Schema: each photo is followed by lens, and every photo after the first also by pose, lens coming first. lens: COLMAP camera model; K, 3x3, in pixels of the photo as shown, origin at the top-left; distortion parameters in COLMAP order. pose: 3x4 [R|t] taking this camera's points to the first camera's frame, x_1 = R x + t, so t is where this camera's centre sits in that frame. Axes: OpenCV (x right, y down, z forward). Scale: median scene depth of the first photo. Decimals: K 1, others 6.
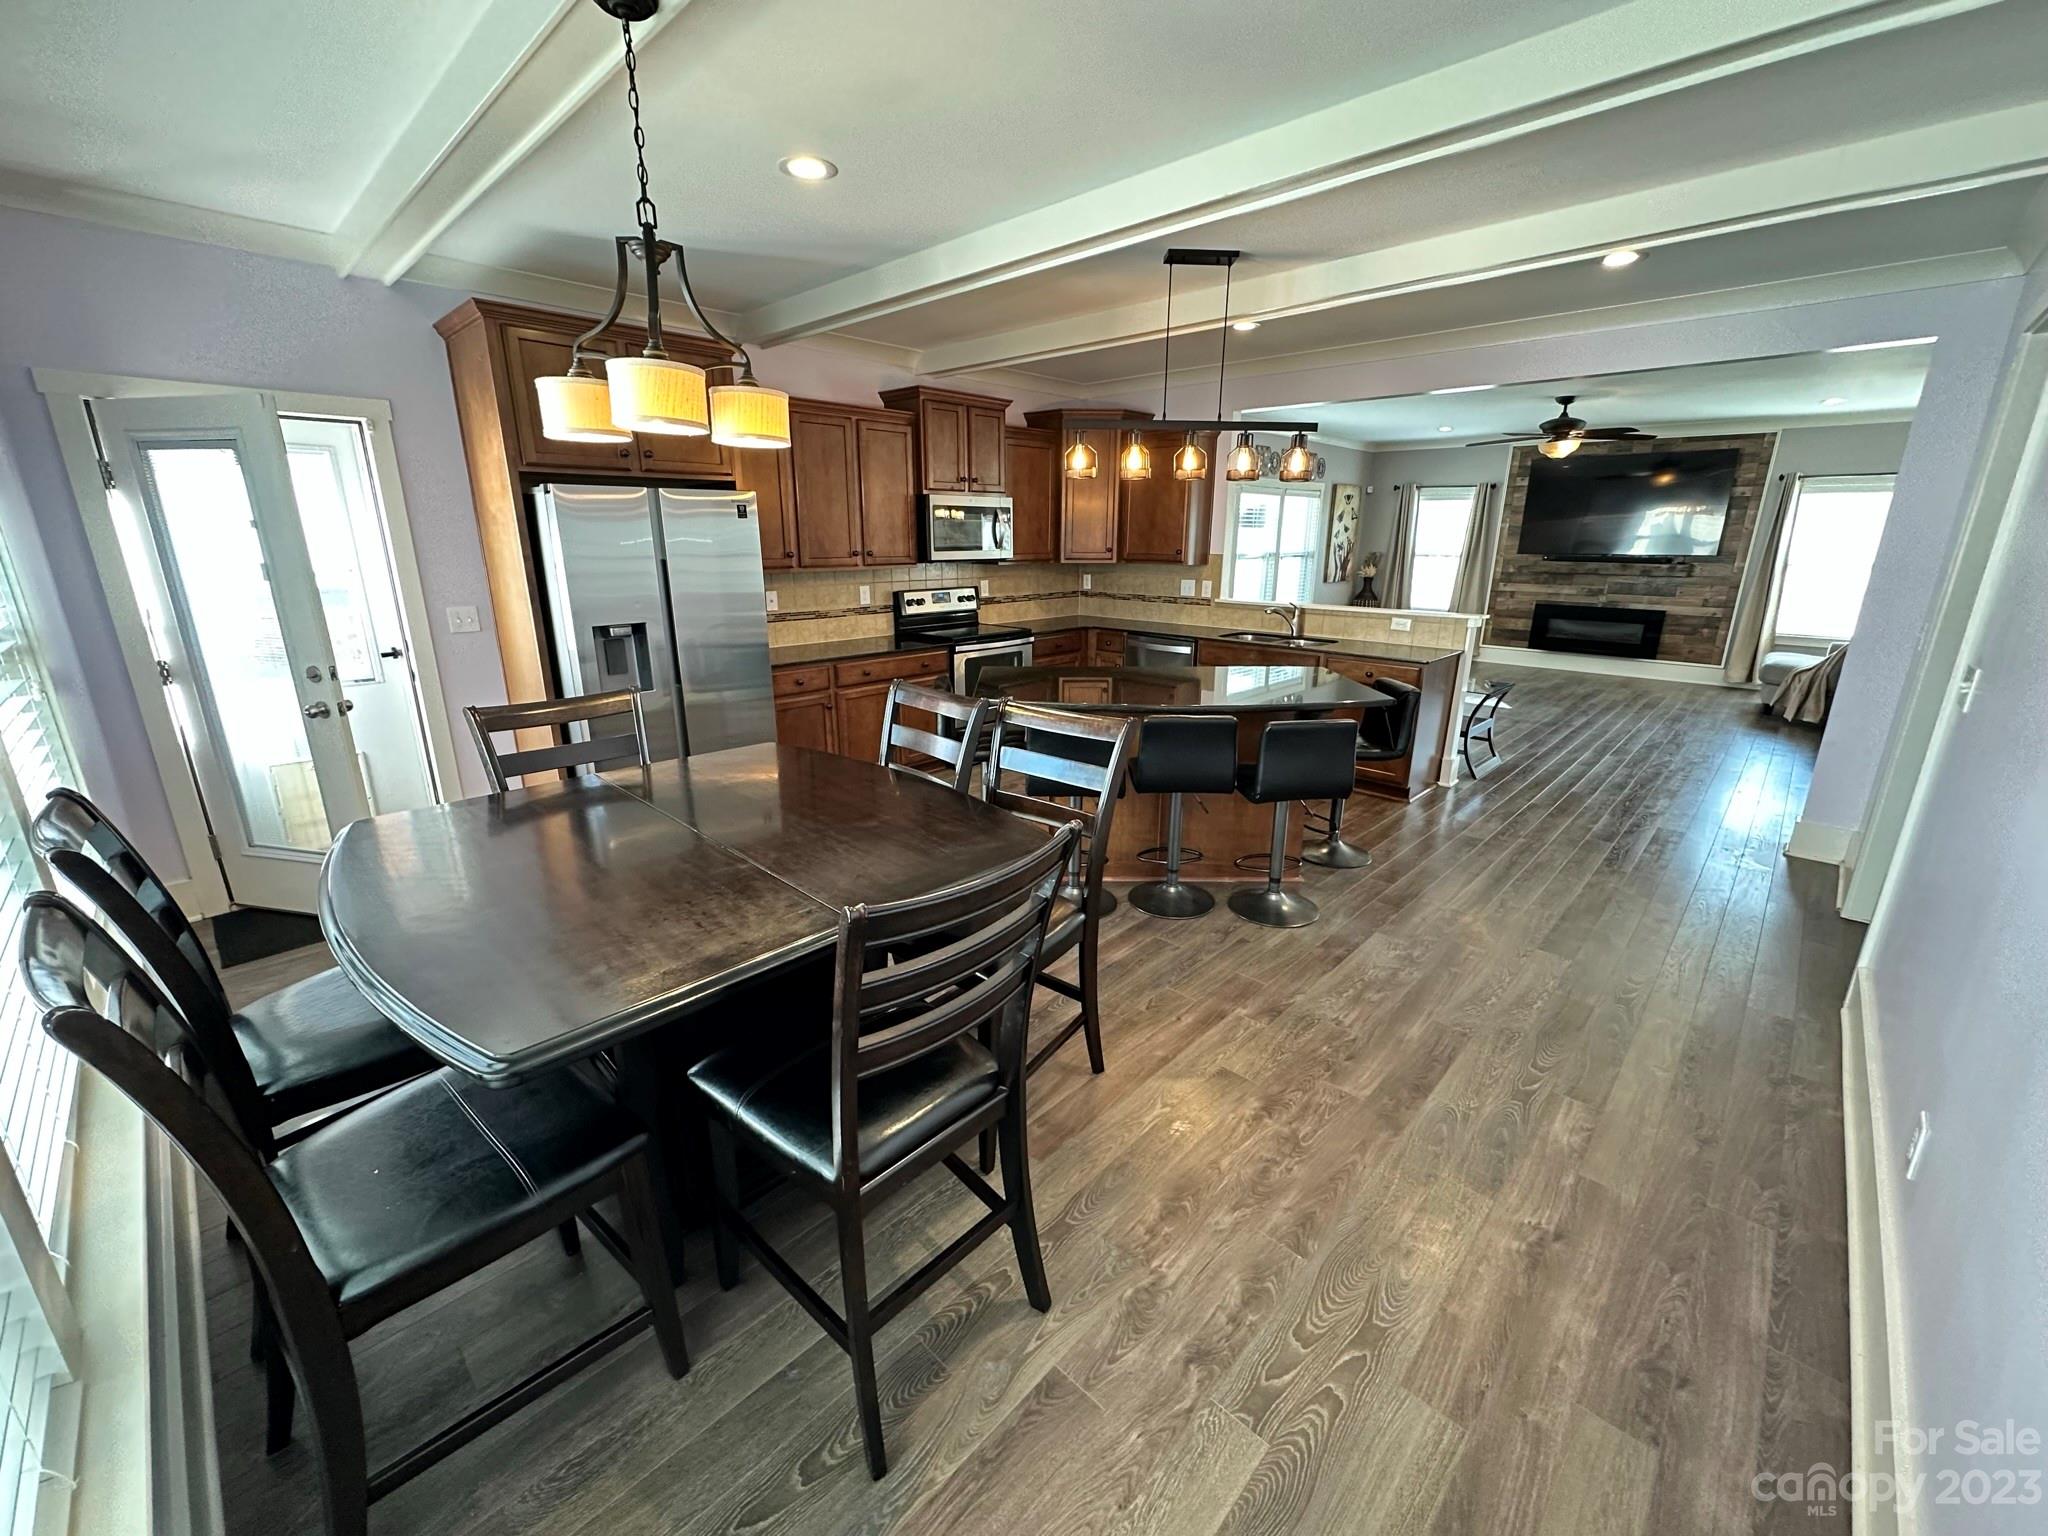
lens RADIAL K [[817.8, 0, 1032.5], [0, 817.8, 766.4], [0, 0, 1]] dist [-0.001381, 0.000249]
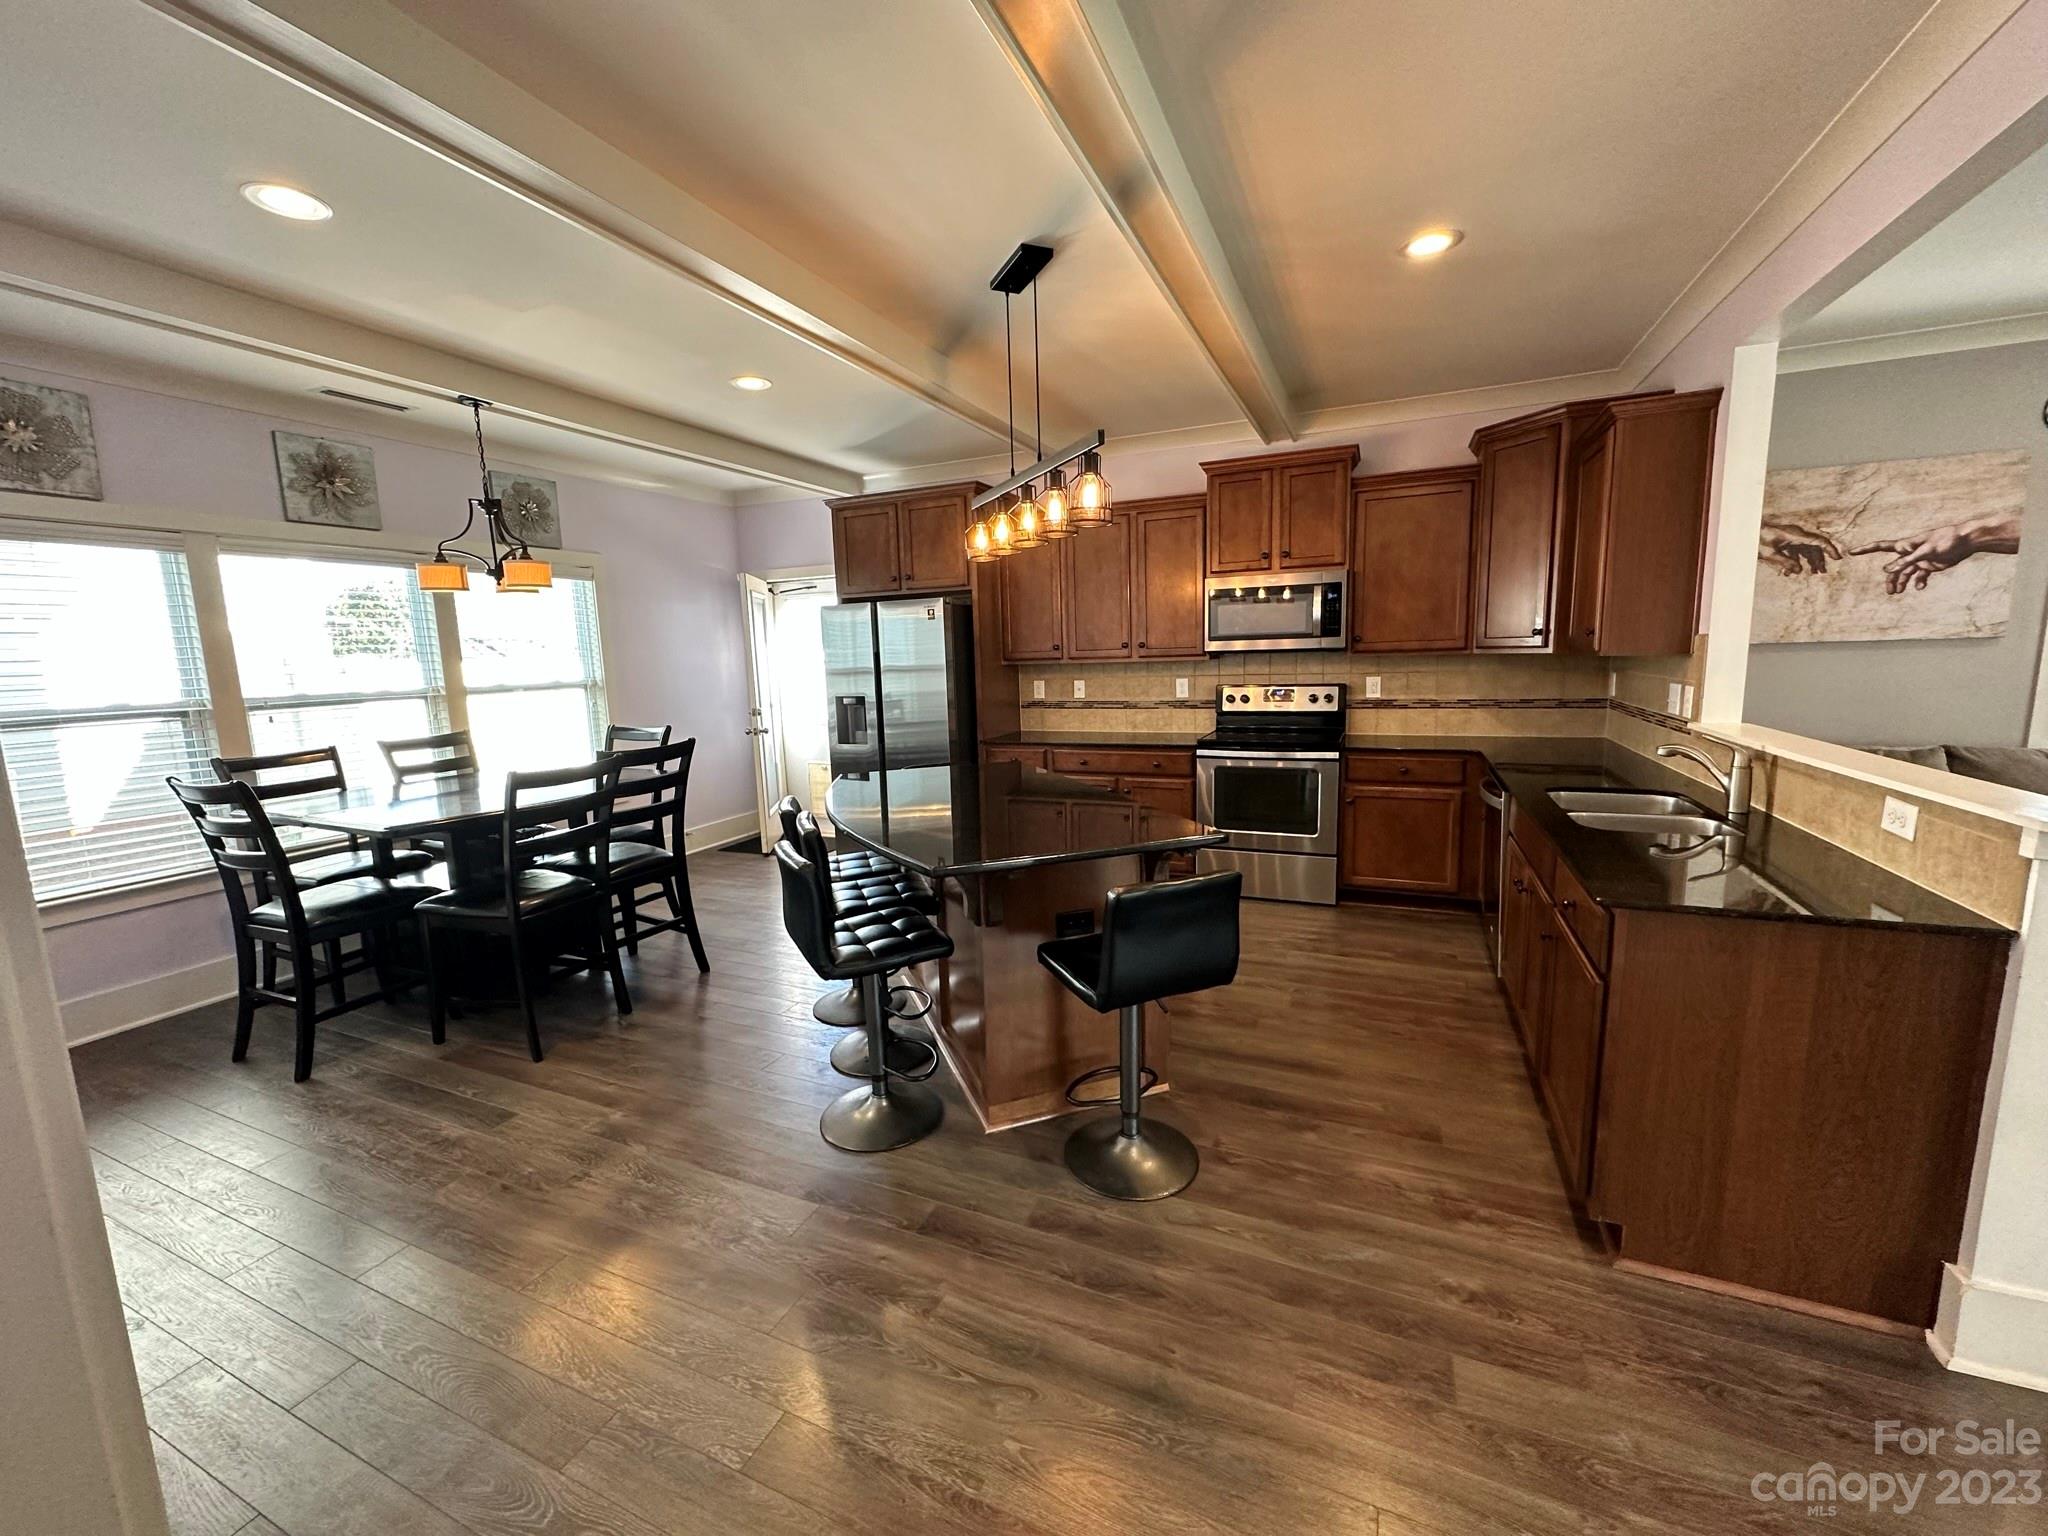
lens RADIAL K [[817.8, 0, 1024.1], [0, 817.8, 768.5], [0, 0, 1]] dist [-0.001381, 0.000249]
pose [[0.325129, 0.123292, -0.937598, 0.489854], [-0.228383, 0.972354, 0.048666, -0.095238], [0.917678, 0.198309, 0.344298, 0.405019]]
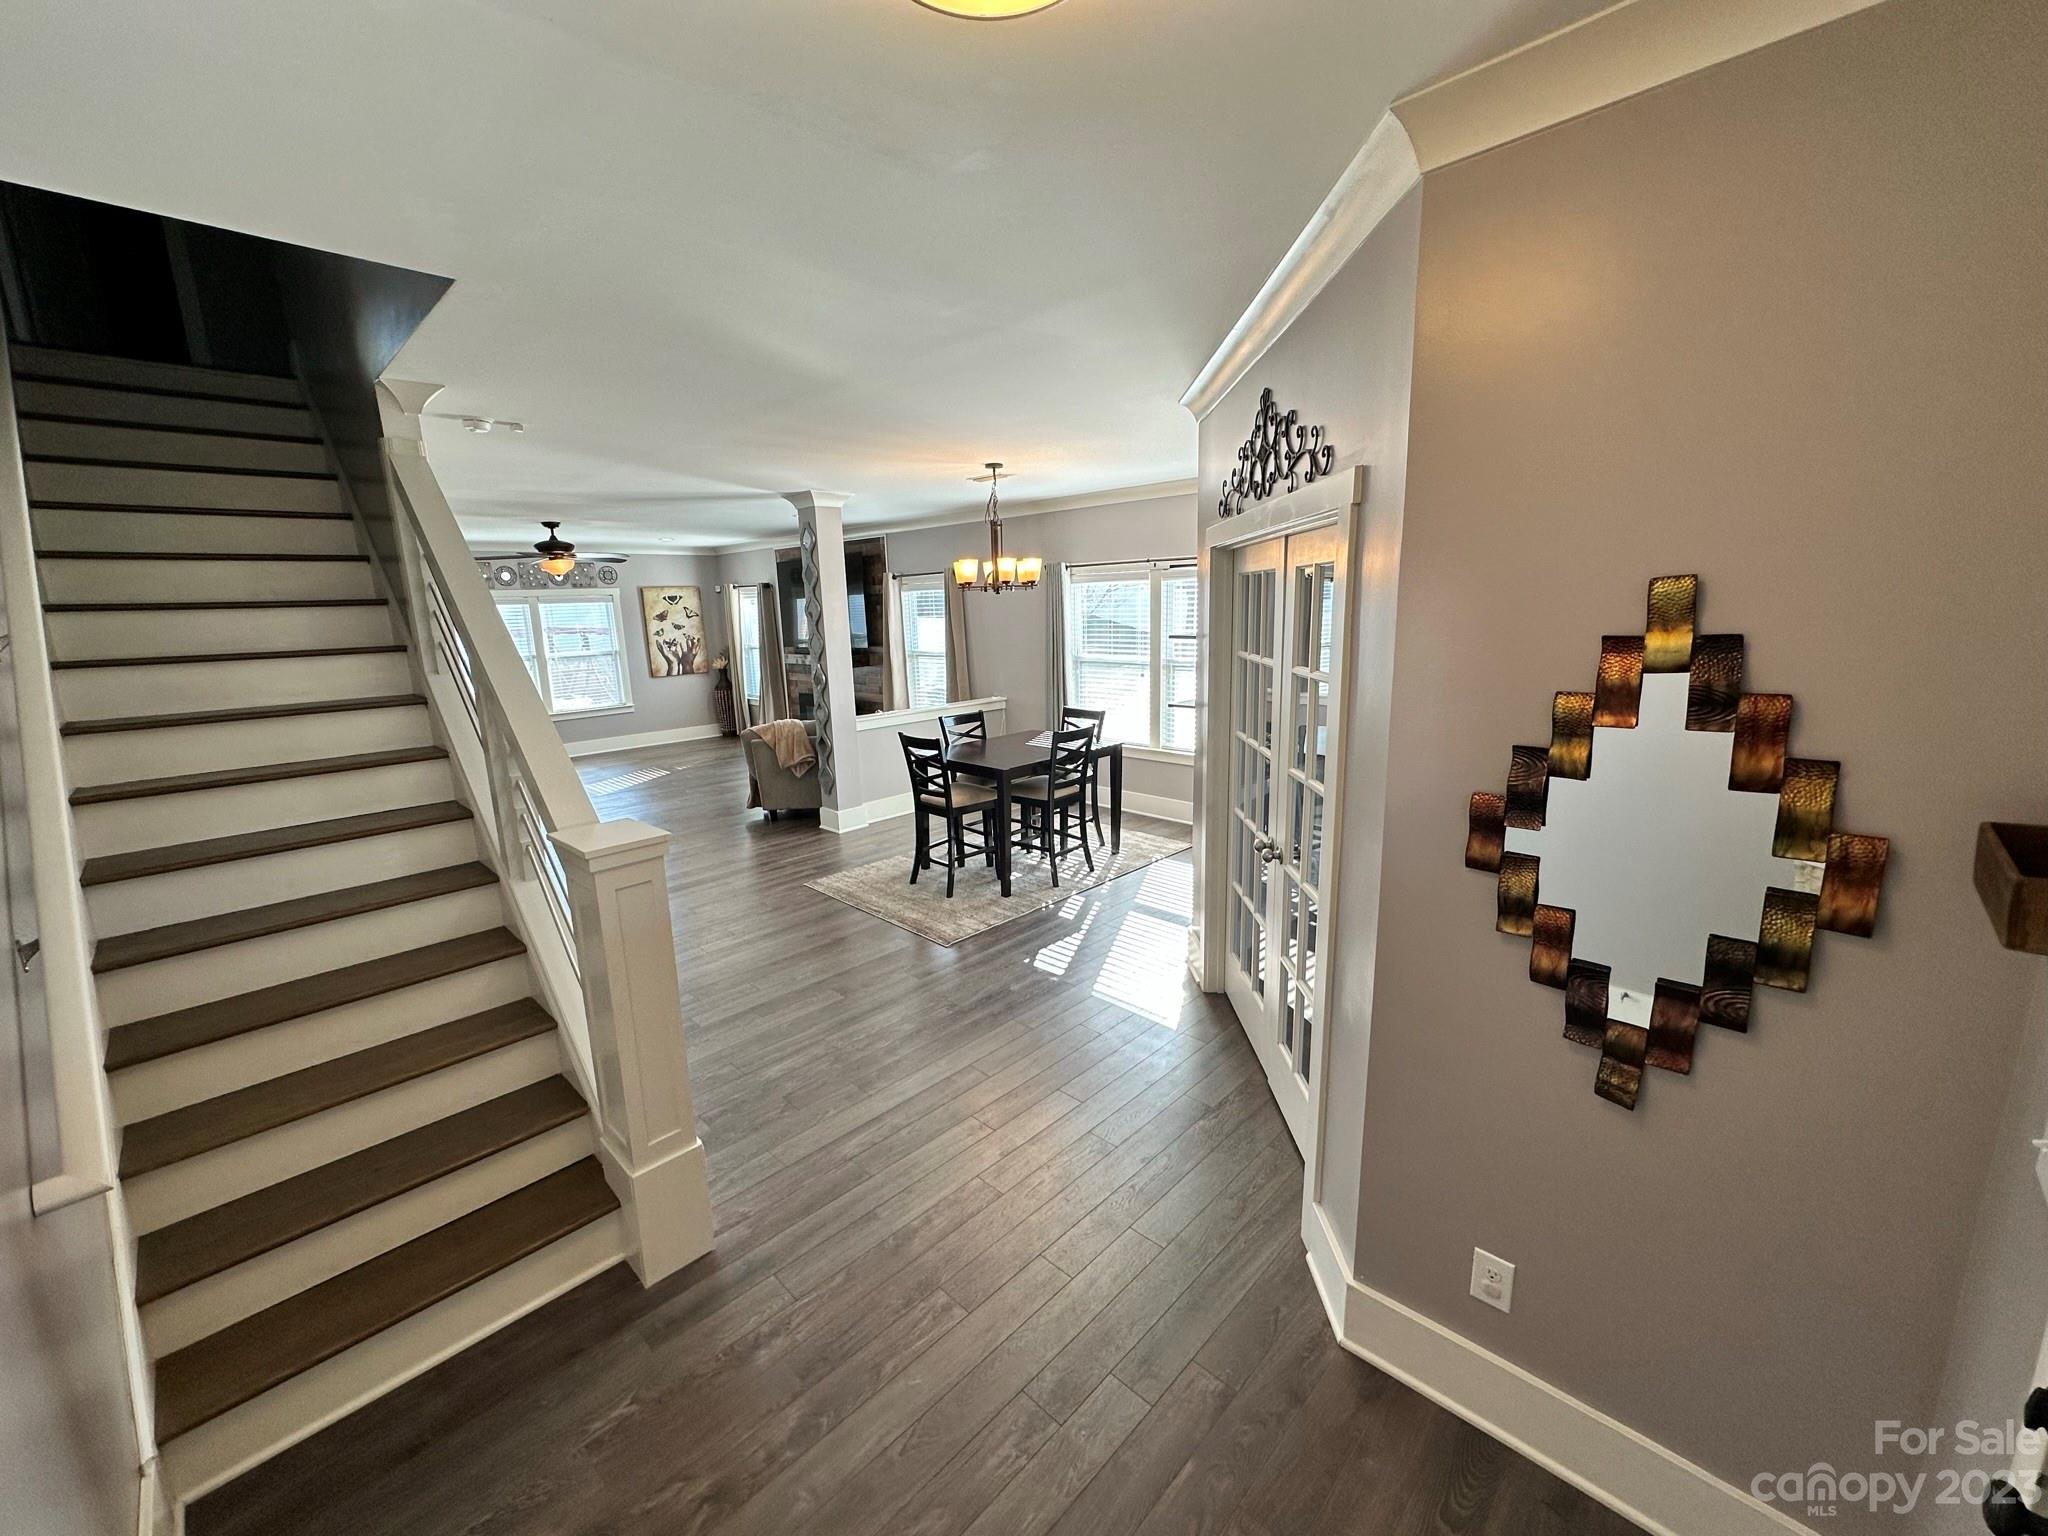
lens RADIAL K [[817.8, 0, 1018.3], [0, 817.8, 762.5], [0, 0, 1]] dist [-0.001381, 0.000249]
pose [[0.999374, -0.033680, -0.010858, 1.260393], [0.032613, 0.995692, -0.086794, -0.007053], [0.013735, 0.086386, 0.996167, -0.075239]]
